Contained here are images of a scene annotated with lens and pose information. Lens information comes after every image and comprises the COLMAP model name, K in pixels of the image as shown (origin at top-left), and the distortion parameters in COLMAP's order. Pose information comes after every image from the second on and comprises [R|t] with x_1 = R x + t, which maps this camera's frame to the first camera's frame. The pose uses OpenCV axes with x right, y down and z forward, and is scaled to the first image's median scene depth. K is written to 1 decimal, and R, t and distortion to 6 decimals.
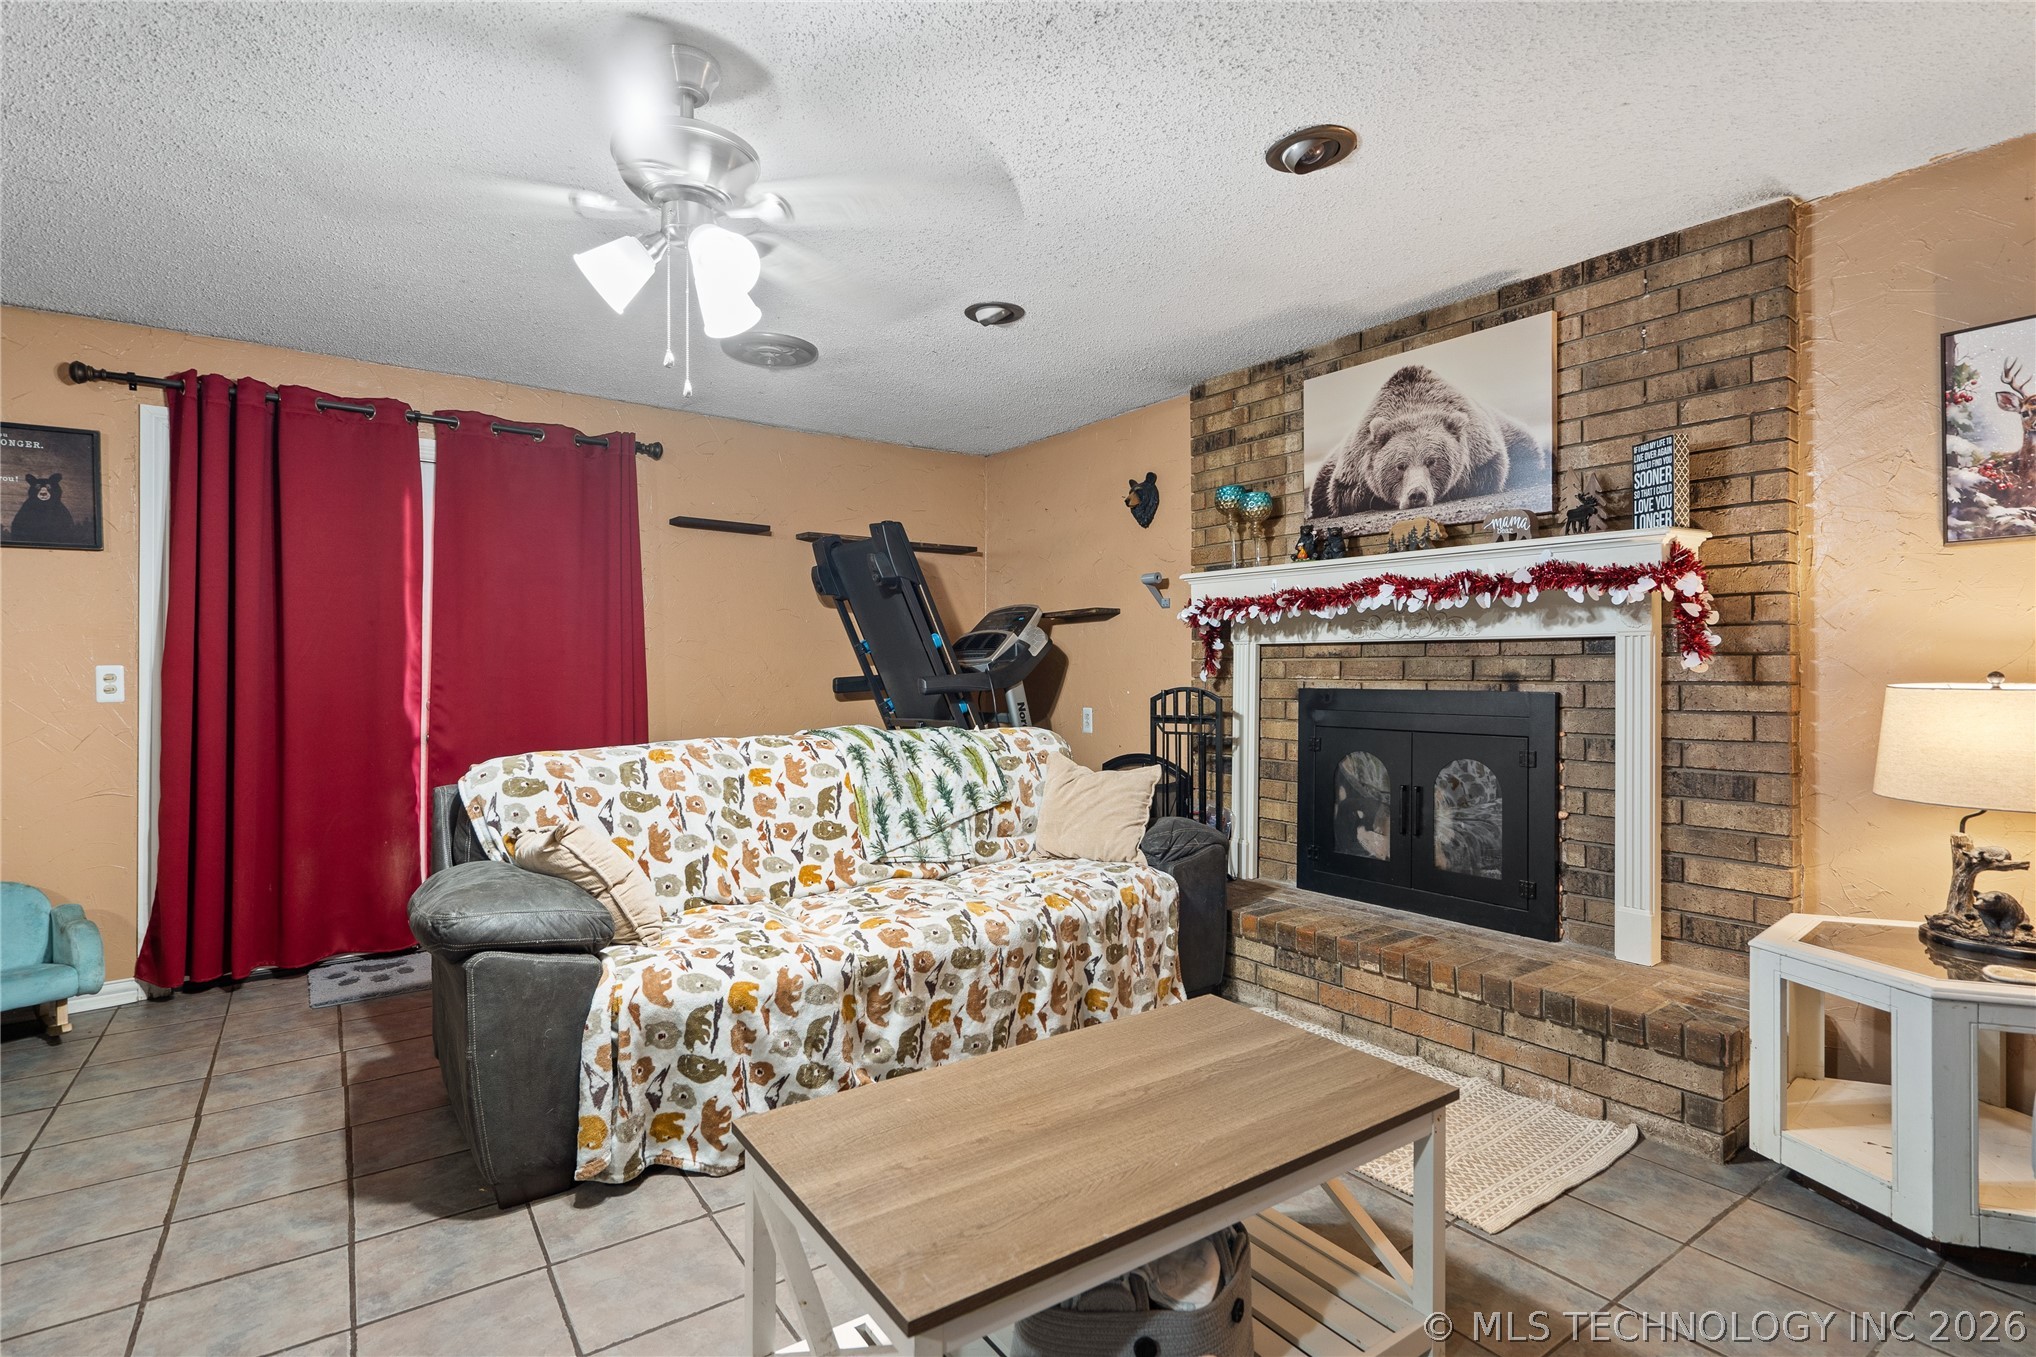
lens RADIAL K [[958.5, 0, 1058.2], [0, 958.5, 681.0], [0, 0, 1]] dist [-0.004354, 0.001726]
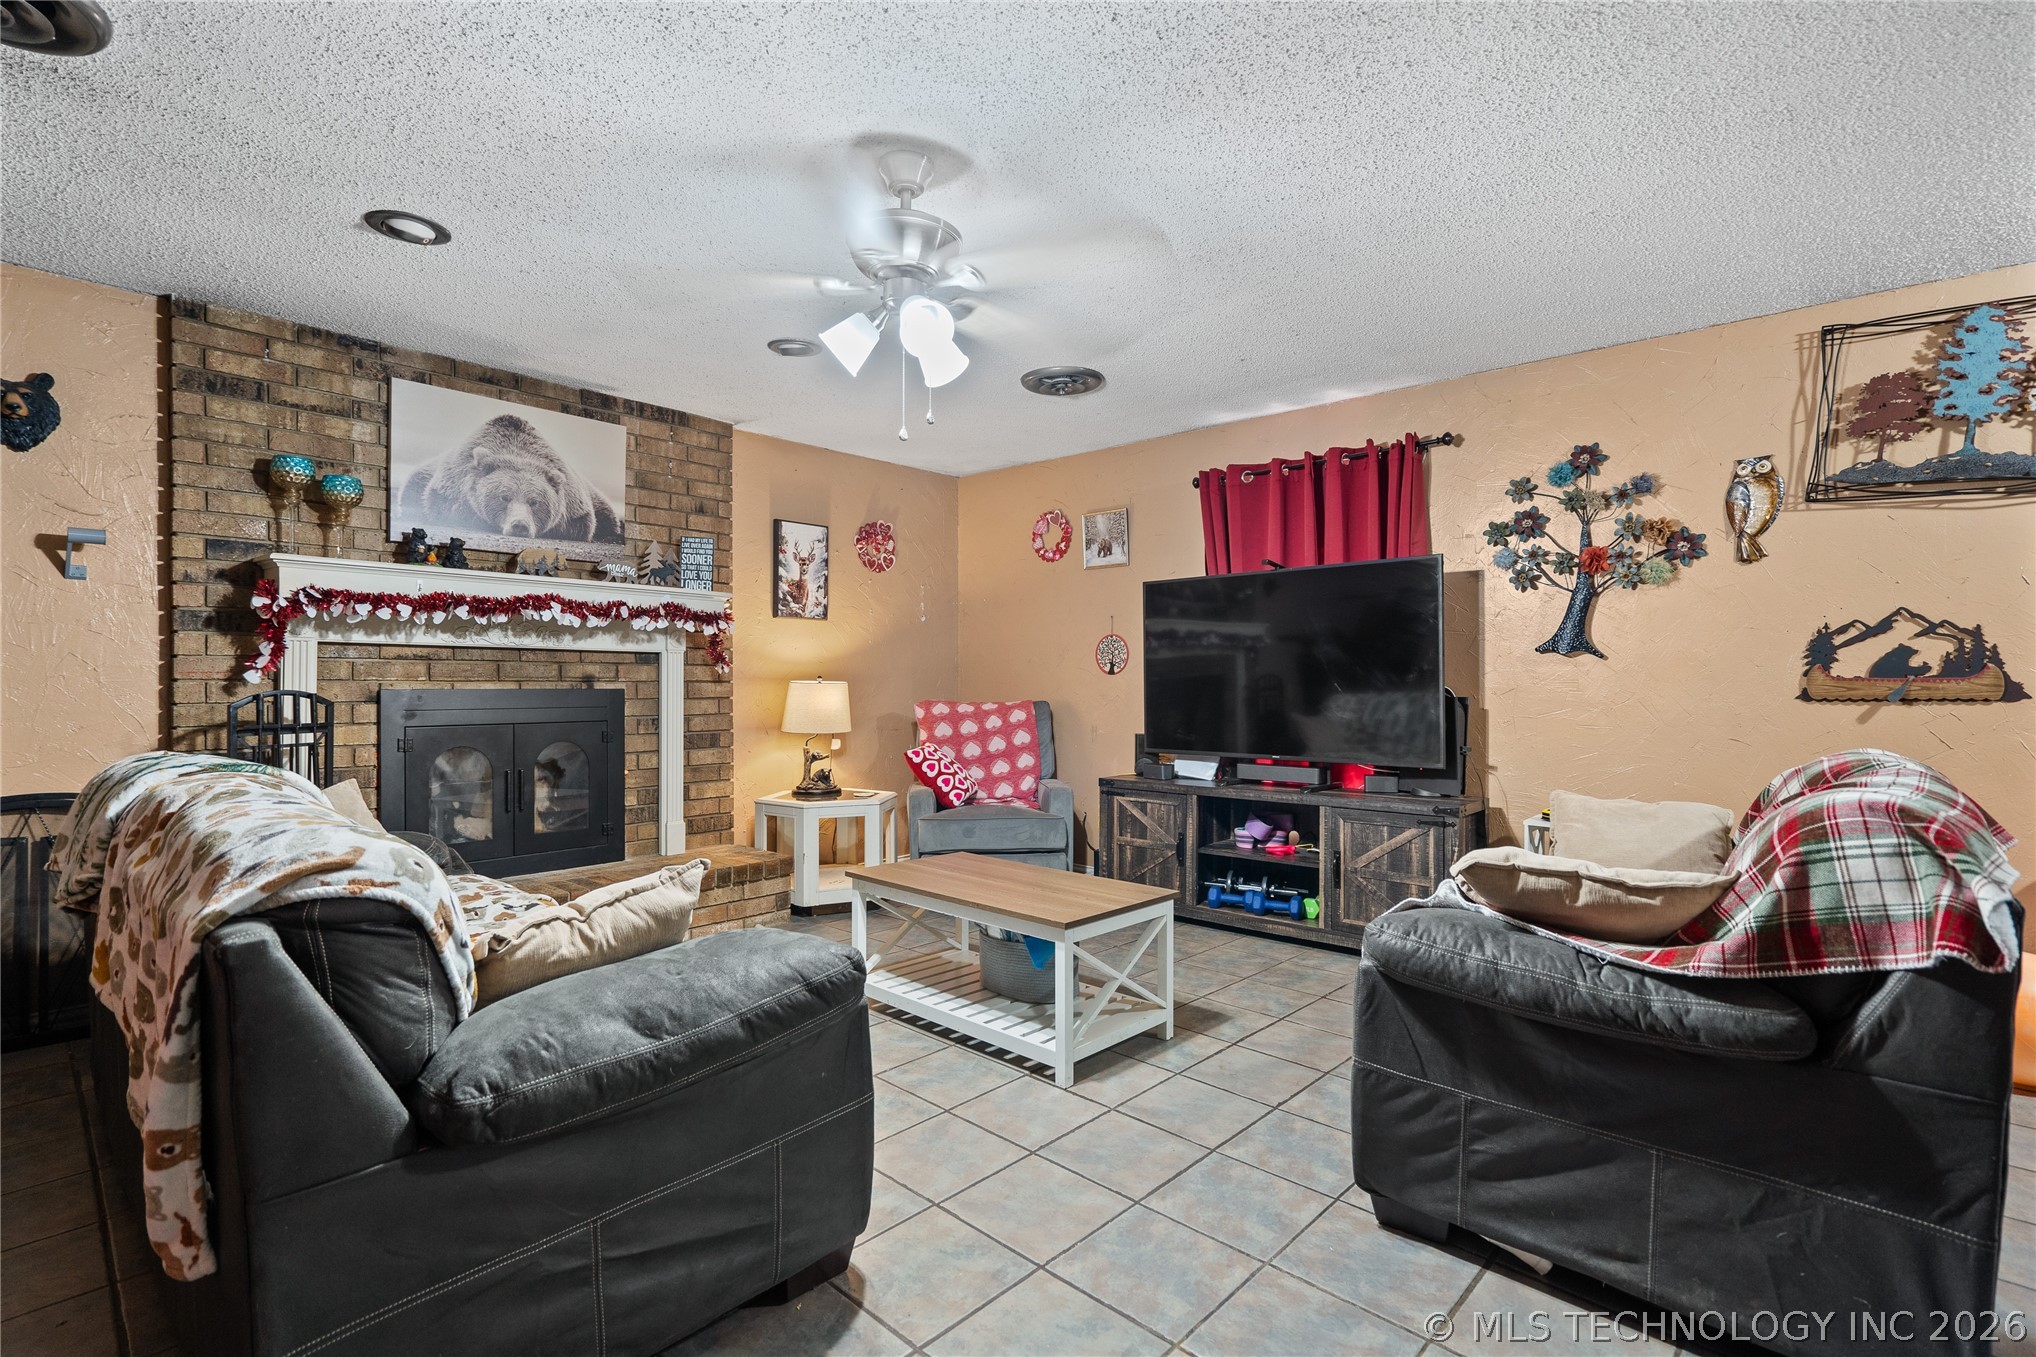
lens RADIAL K [[958.5, 0, 993.2], [0, 958.5, 685.4], [0, 0, 1]] dist [-0.004354, 0.001726]
pose [[-0.164046, -0.007745, 0.986422, -0.962451], [0.003912, 0.999956, 0.008502, -0.003346], [-0.986445, 0.005253, -0.164008, 0.652833]]
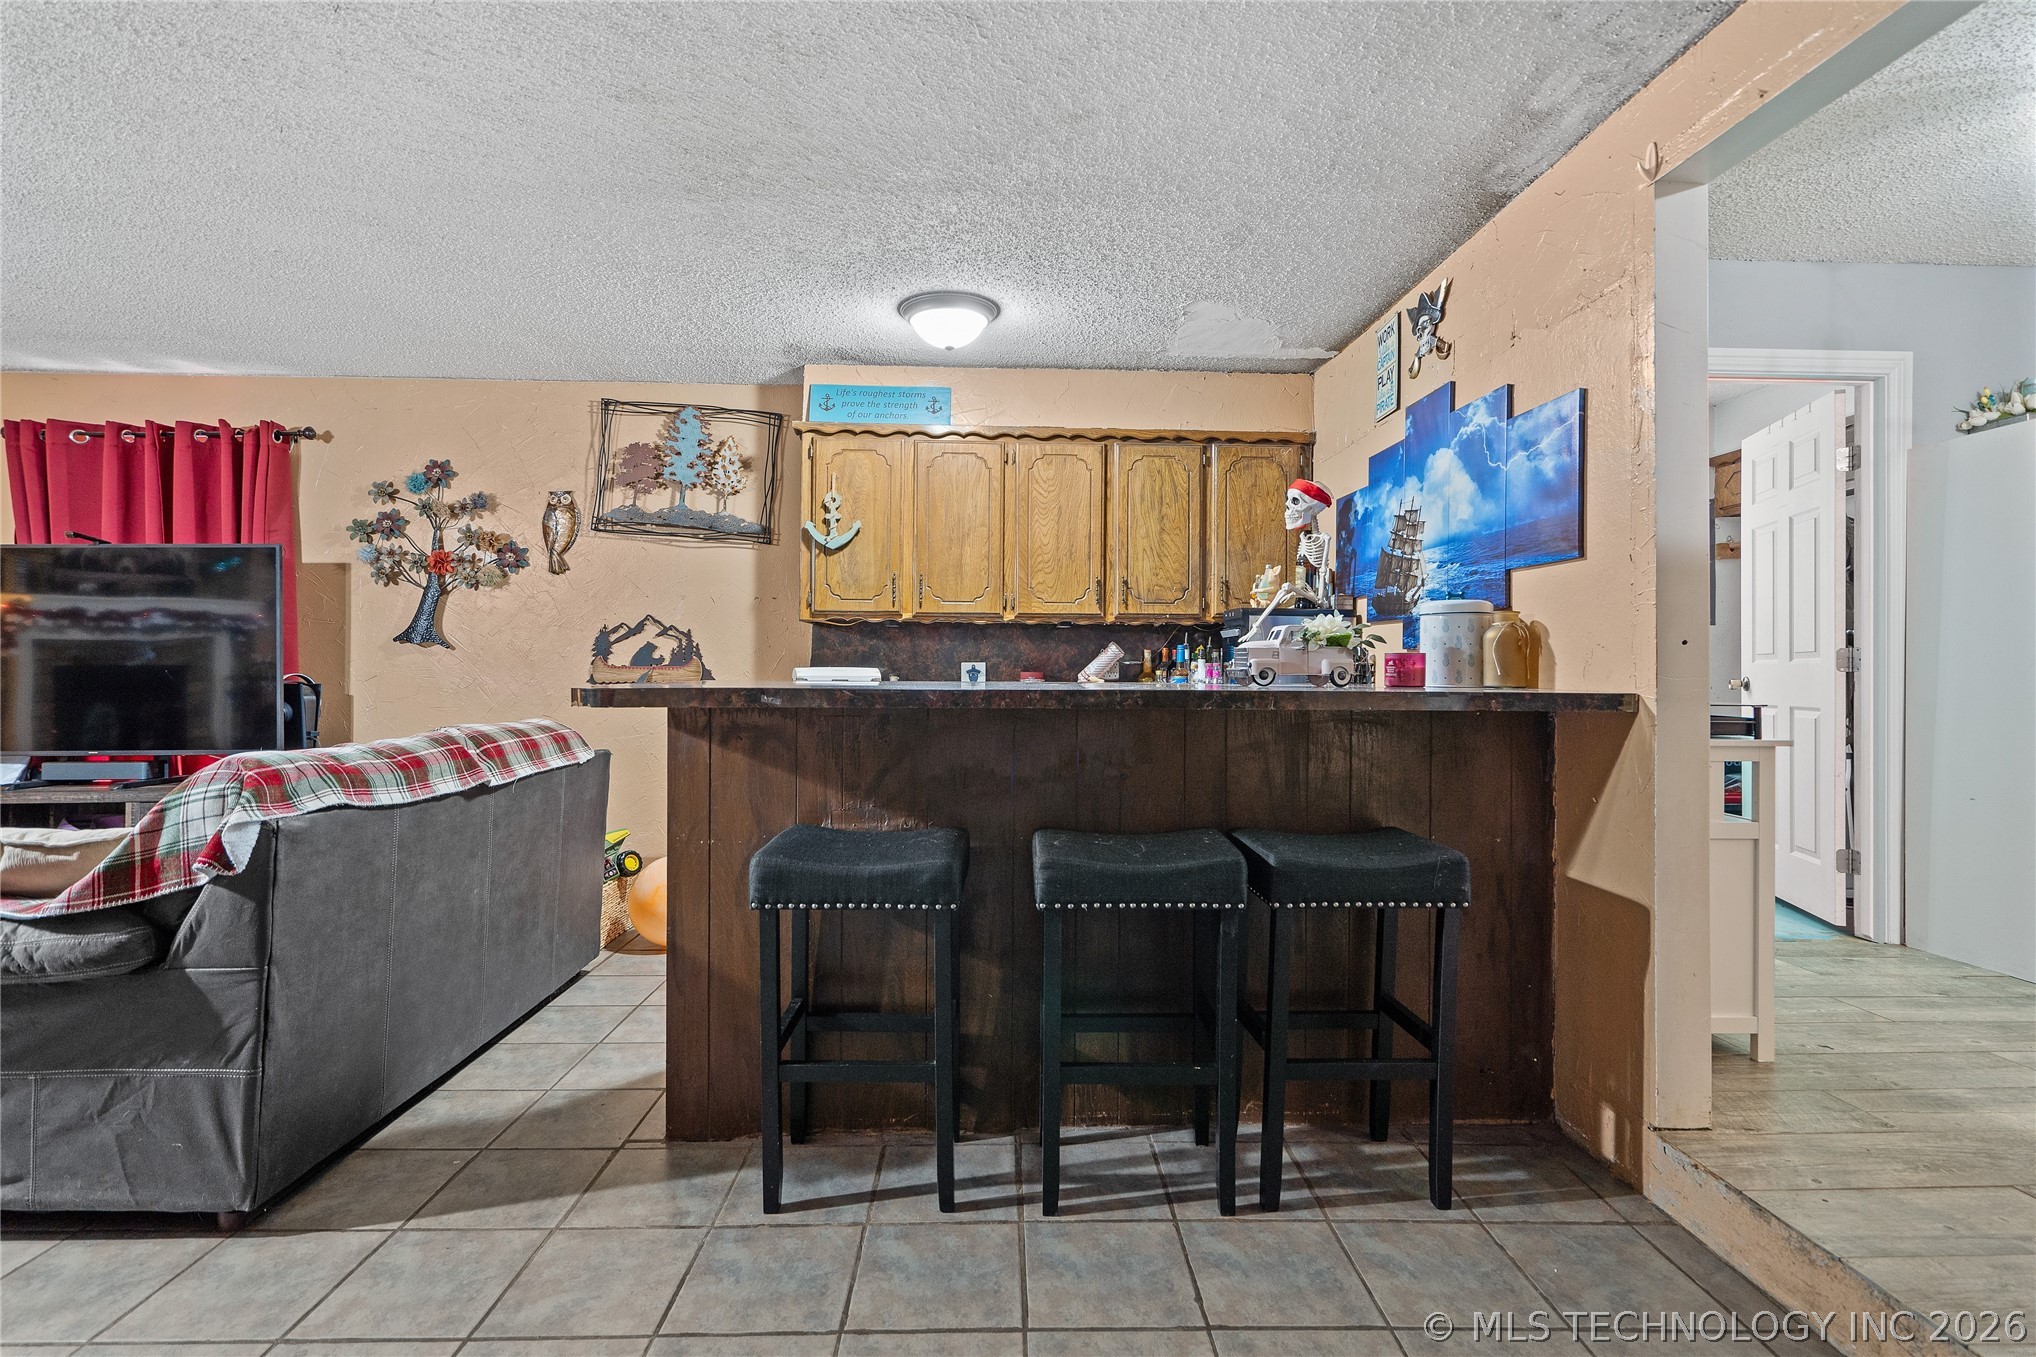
lens RADIAL K [[958.5, 0, 1029.9], [0, 958.5, 650.0], [0, 0, 1]] dist [-0.004354, 0.001726]
pose [[-0.824910, 0.008240, 0.565204, -1.367024], [-0.000987, 0.999871, -0.016016, -0.001335], [-0.565263, -0.013770, -0.824796, 0.355483]]
